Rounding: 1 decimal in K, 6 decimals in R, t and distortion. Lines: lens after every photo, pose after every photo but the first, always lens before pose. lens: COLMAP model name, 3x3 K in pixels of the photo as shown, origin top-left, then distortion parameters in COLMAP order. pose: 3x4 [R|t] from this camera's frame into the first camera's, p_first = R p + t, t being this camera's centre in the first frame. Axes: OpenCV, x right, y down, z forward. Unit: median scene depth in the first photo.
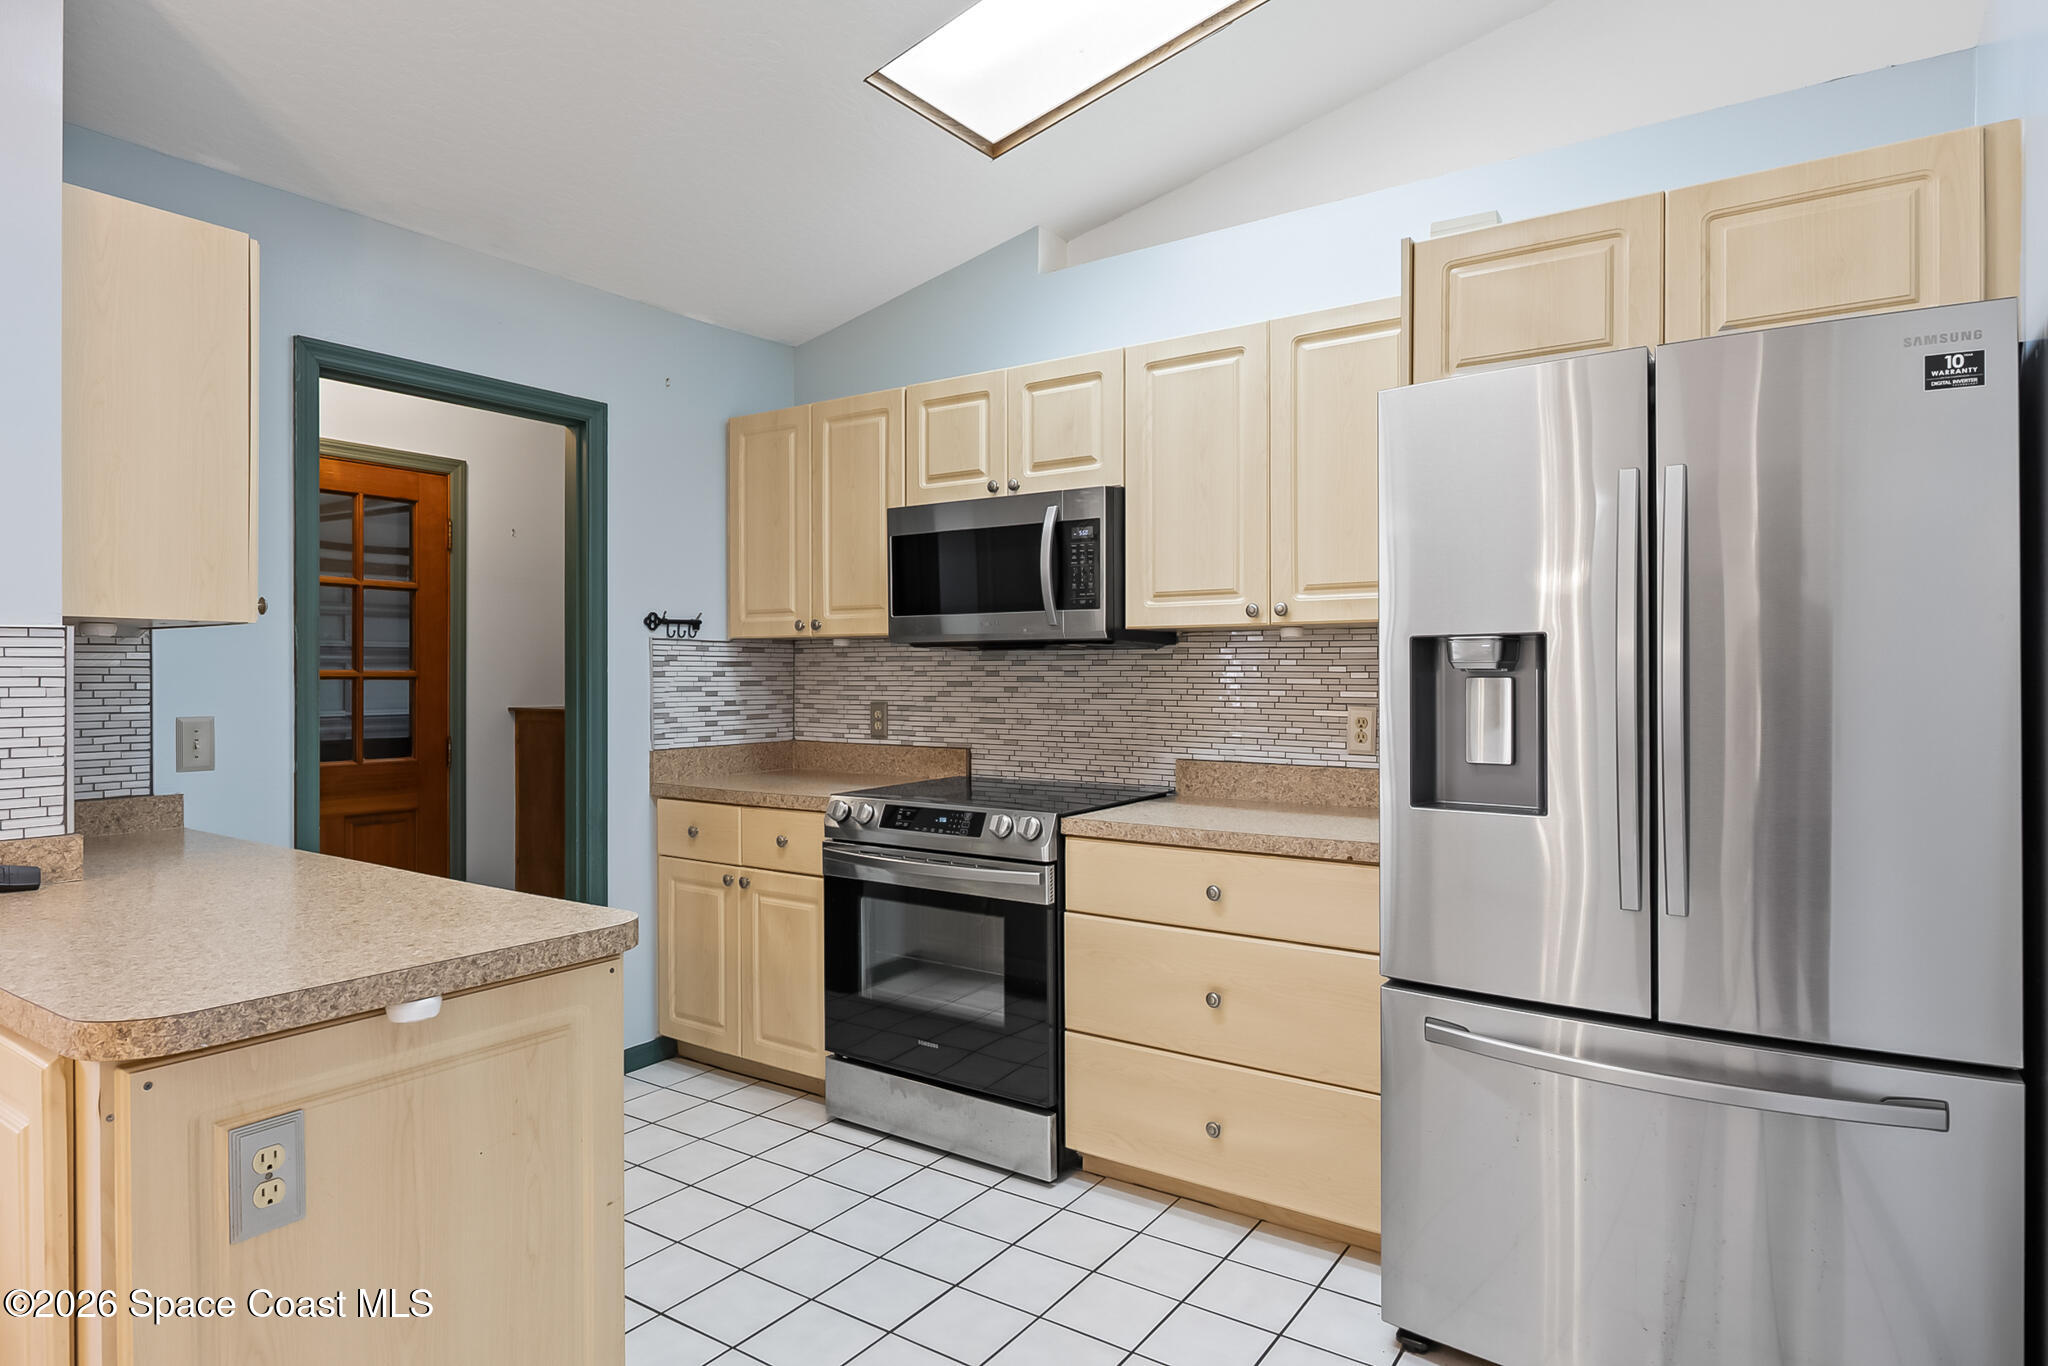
lens RADIAL K [[1145.8, 0, 1017.5], [0, 1145.8, 673.9], [0, 0, 1]] dist [0.000041, -0.000480]
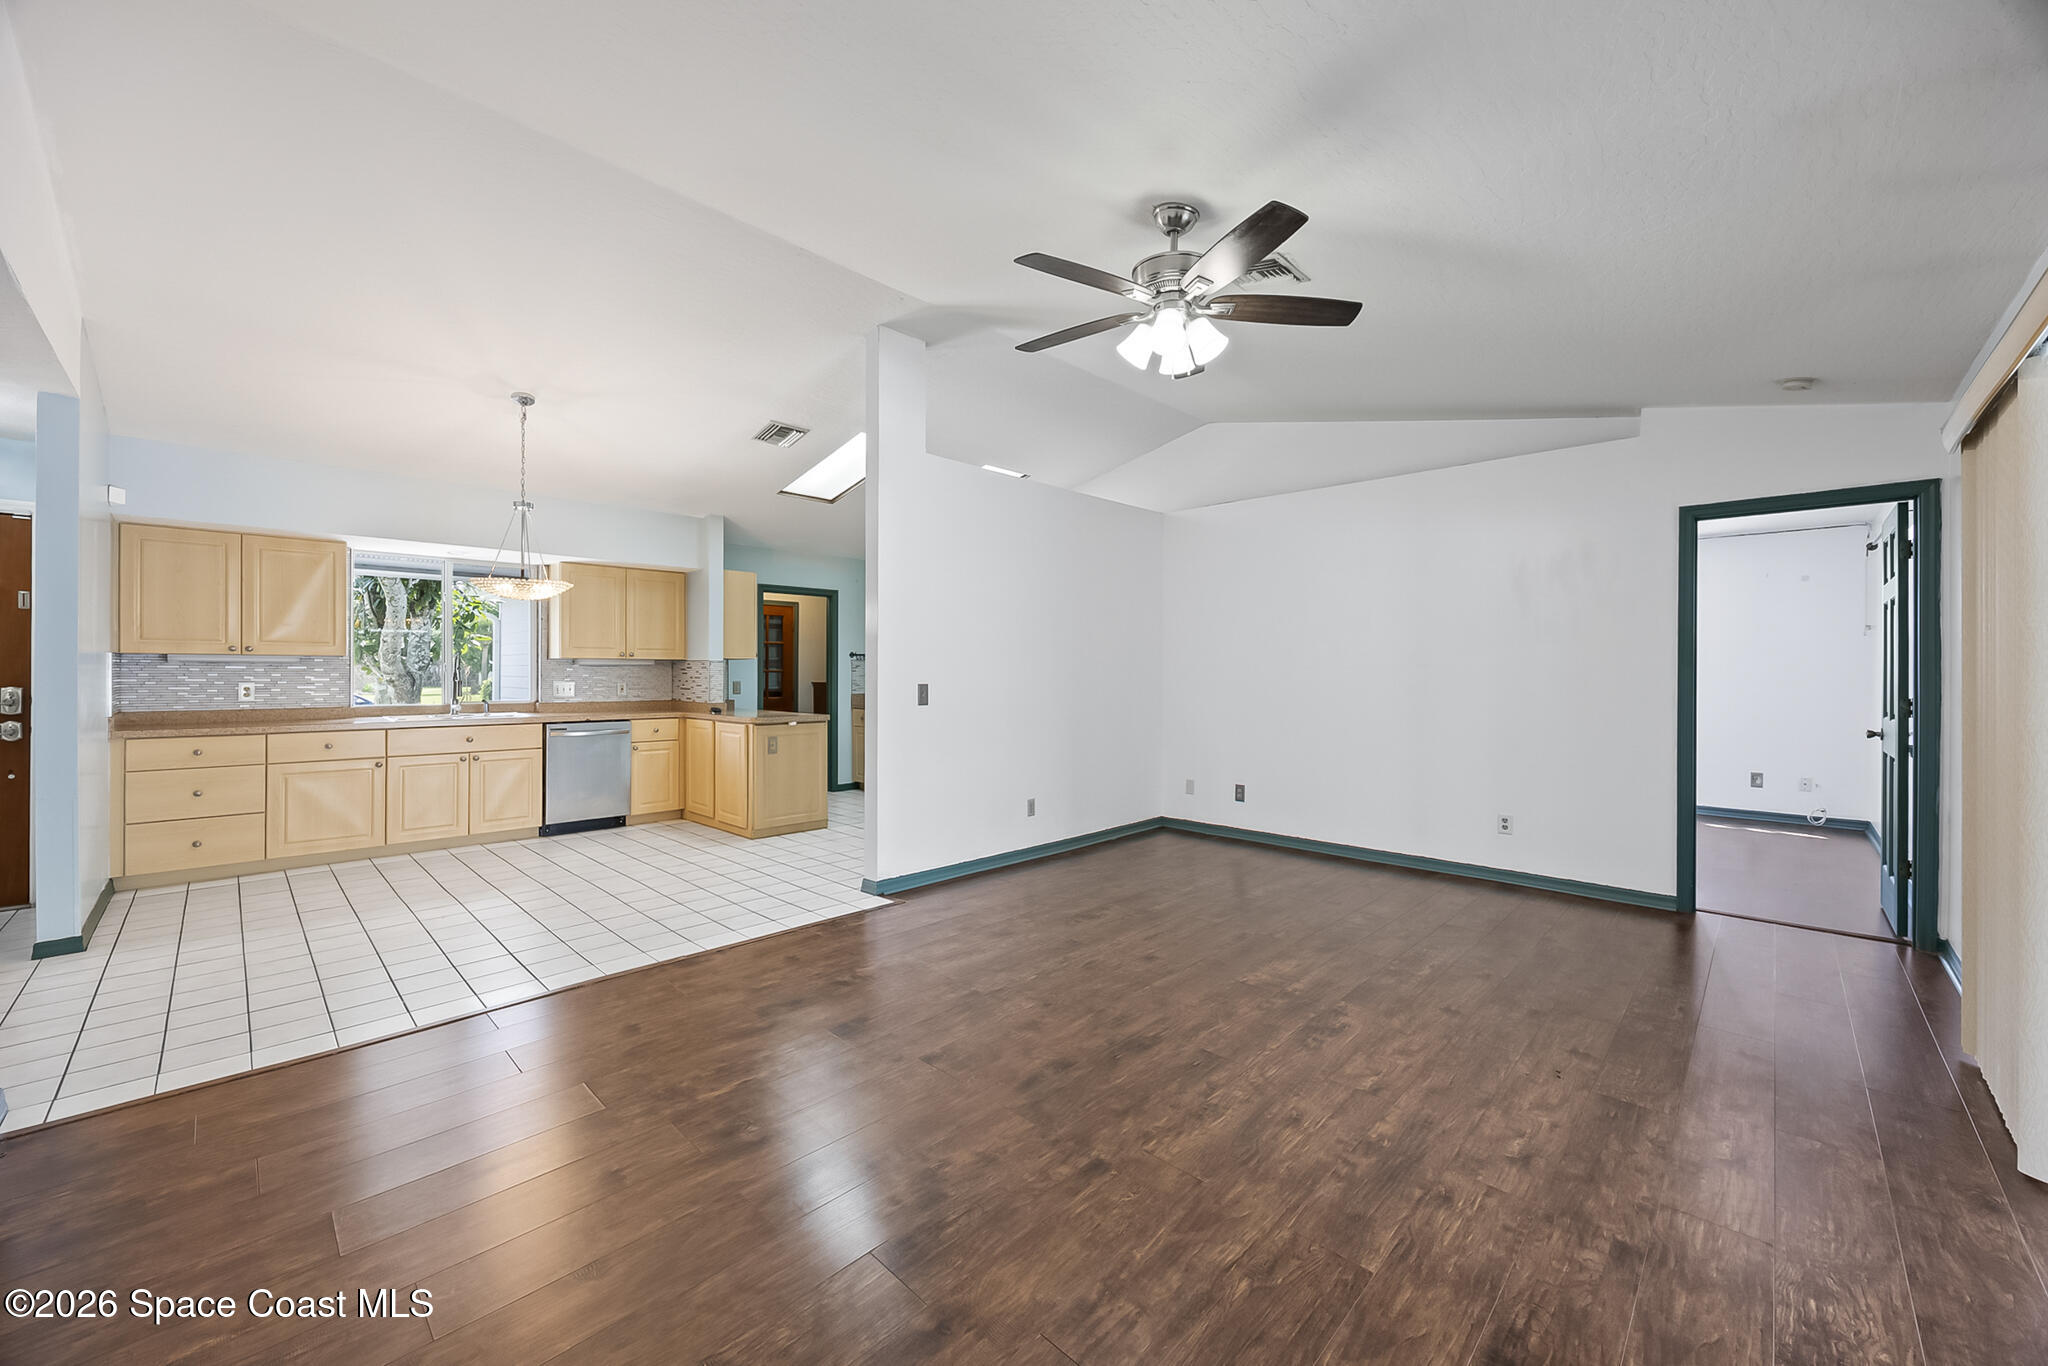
lens RADIAL K [[774.3, 0, 1007.3], [0, 774.3, 671.6], [0, 0, 1]] dist [0.000567, 0.000000]
pose [[0.983942, 0.002212, -0.178474, 0.569309], [-0.002431, 0.999997, -0.001013, 0.004119], [0.178471, 0.001431, 0.983944, -1.217240]]
